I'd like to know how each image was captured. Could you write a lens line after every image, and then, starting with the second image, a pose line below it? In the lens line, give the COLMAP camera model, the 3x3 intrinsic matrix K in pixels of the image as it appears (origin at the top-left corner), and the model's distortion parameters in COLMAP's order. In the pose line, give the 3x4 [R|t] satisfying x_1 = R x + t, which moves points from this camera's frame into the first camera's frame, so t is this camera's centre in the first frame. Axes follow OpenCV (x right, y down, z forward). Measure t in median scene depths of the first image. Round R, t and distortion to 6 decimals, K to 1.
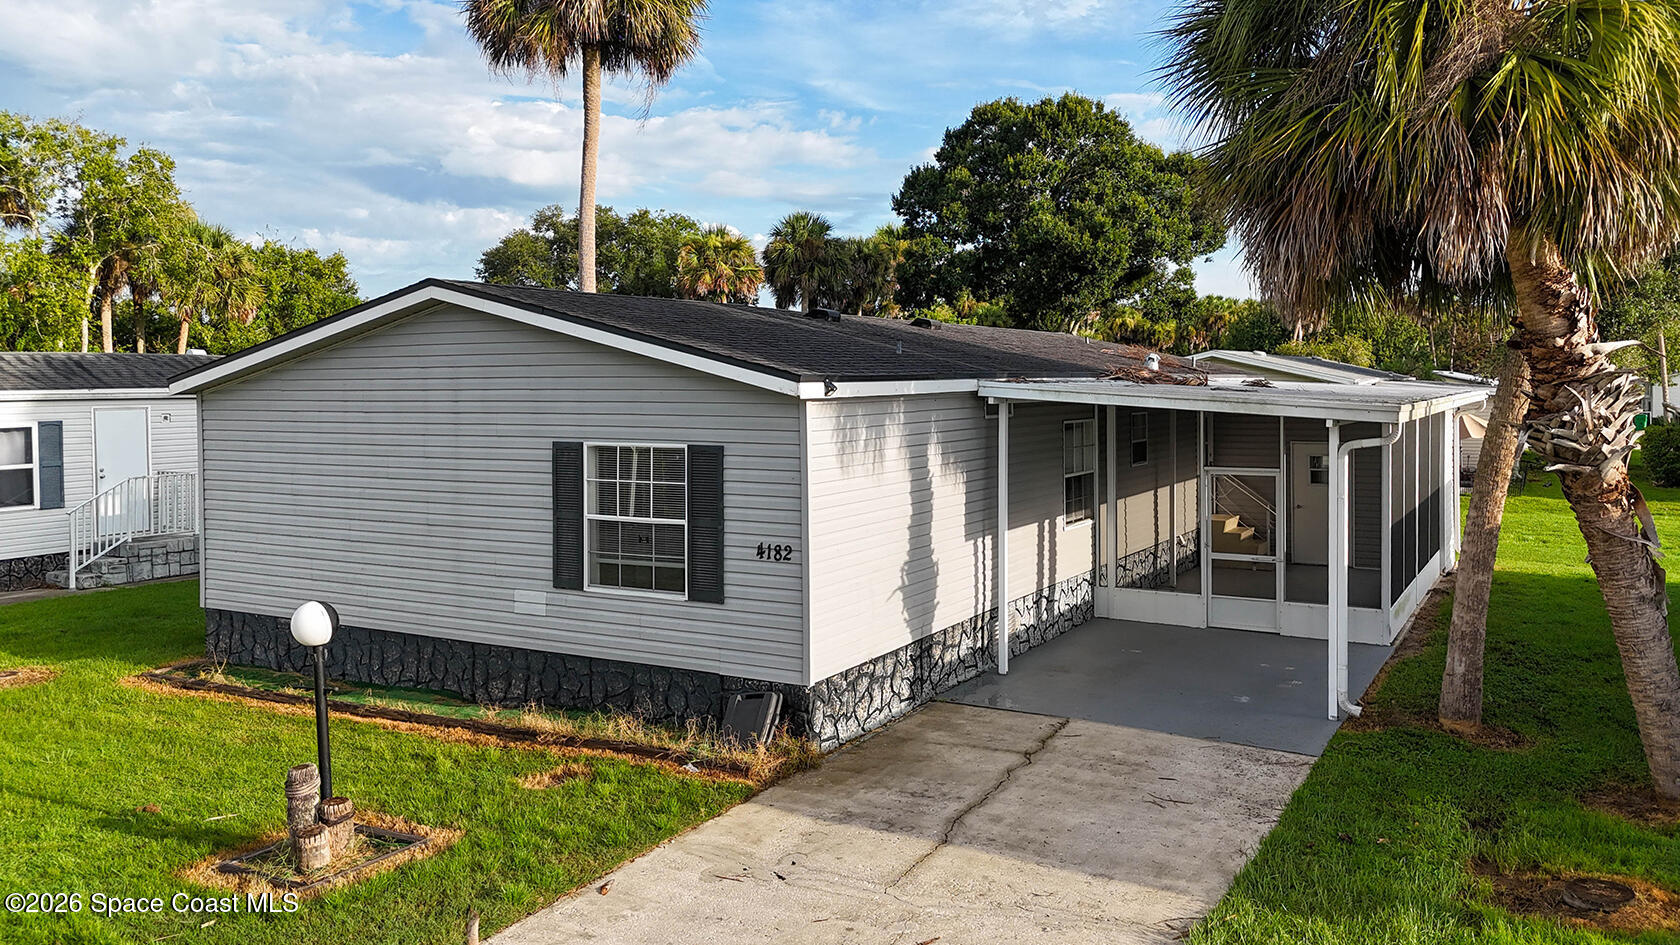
lens RADIAL K [[1357.7, 0, 847.6], [0, 1357.7, 476.3], [0, 0, 1]] dist [0.011098, -0.003645]
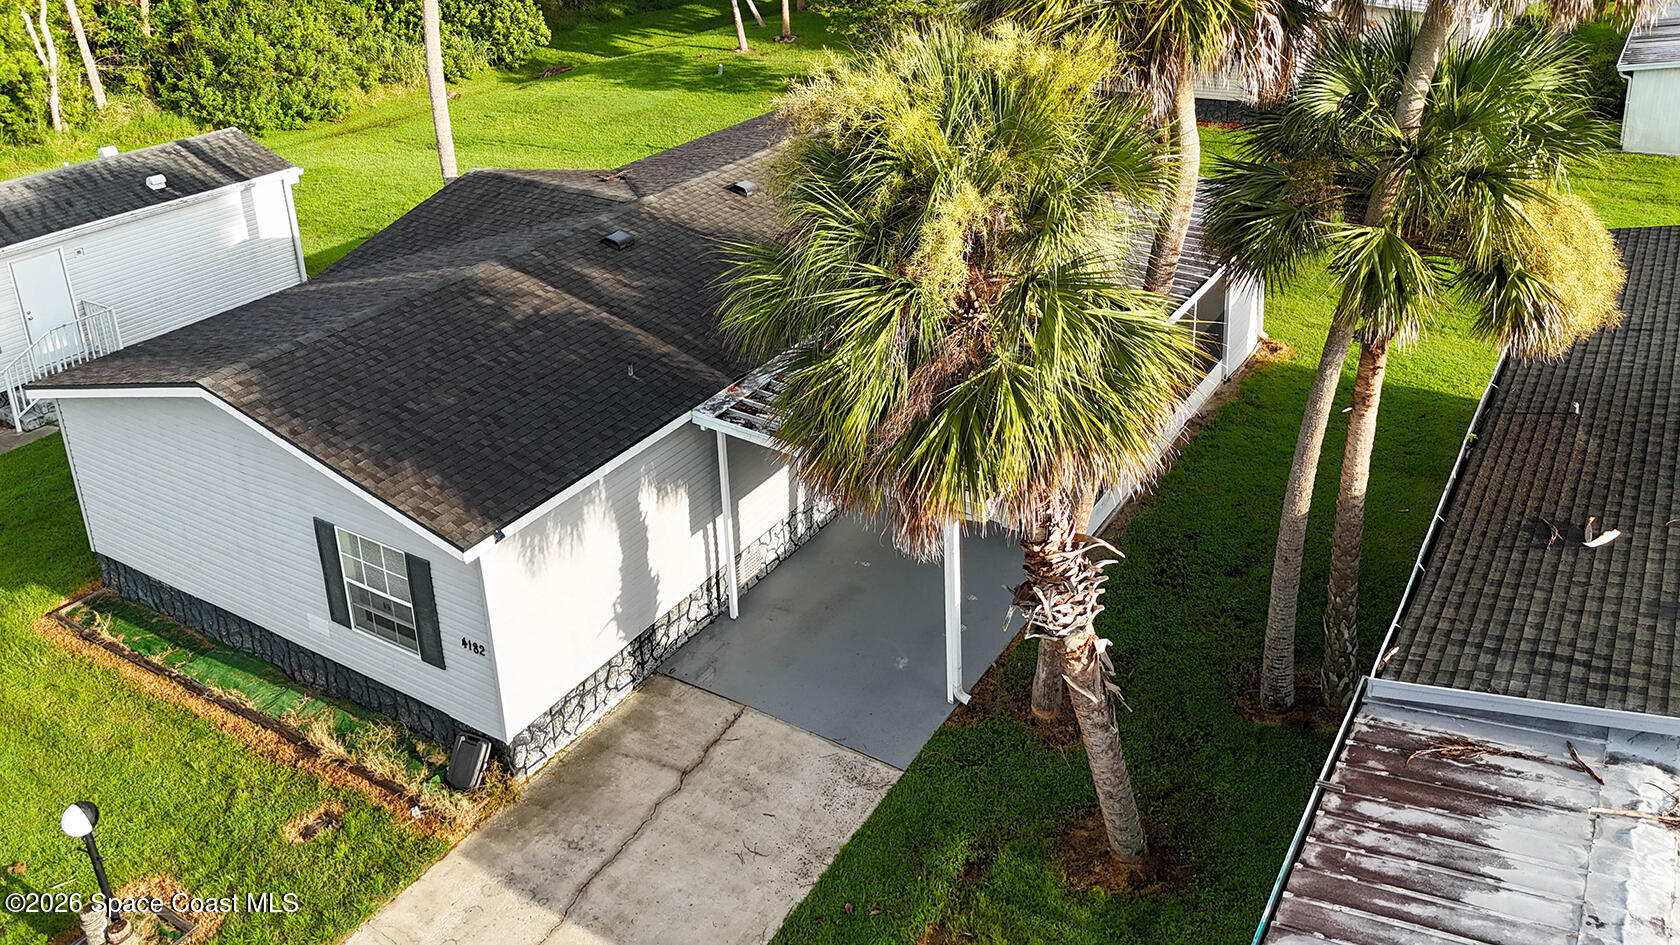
lens RADIAL K [[1244.3, 0, 831.4], [0, 1244.3, 465.9], [0, 0, 1]] dist [0.053754, -0.050148]
pose [[0.999926, -0.011940, 0.002384, 0.281430], [0.010764, 0.958377, 0.285304, -0.438296], [-0.005691, -0.285257, 0.958434, -0.086869]]
